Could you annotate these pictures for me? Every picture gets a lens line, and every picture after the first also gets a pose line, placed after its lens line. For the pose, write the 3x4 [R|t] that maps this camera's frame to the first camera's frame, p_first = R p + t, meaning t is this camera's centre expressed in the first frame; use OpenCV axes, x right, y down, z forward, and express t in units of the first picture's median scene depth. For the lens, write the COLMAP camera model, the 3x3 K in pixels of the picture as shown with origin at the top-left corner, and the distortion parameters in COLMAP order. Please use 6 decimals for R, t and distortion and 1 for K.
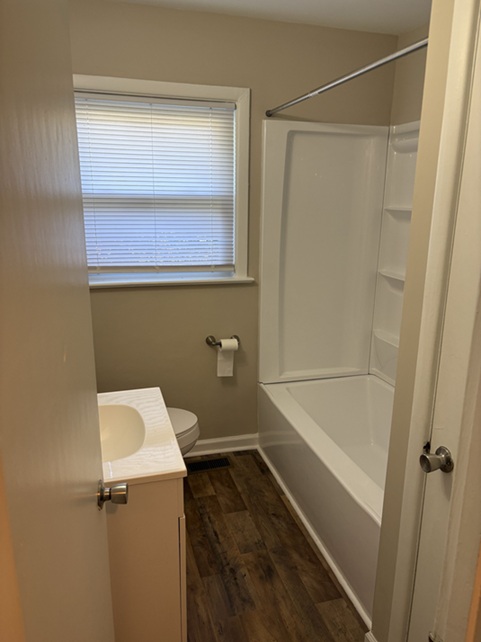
lens RADIAL K [[497.6, 0, 241.0], [0, 497.6, 320.2], [0, 0, 1]] dist [0.024692, -0.024153]
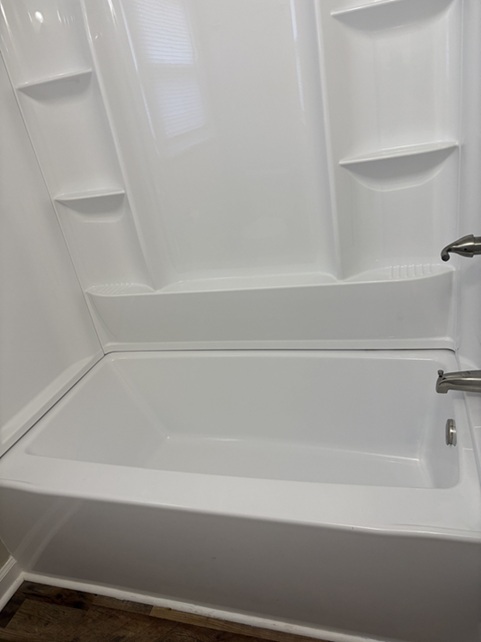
lens RADIAL K [[497.6, 0, 238.0], [0, 497.6, 322.8], [0, 0, 1]] dist [0.024692, -0.024153]
pose [[0.535937, -0.462669, 0.706193, -0.117476], [0.372169, 0.880278, 0.294280, -0.070793], [-0.757801, 0.105107, 0.643965, 0.536357]]
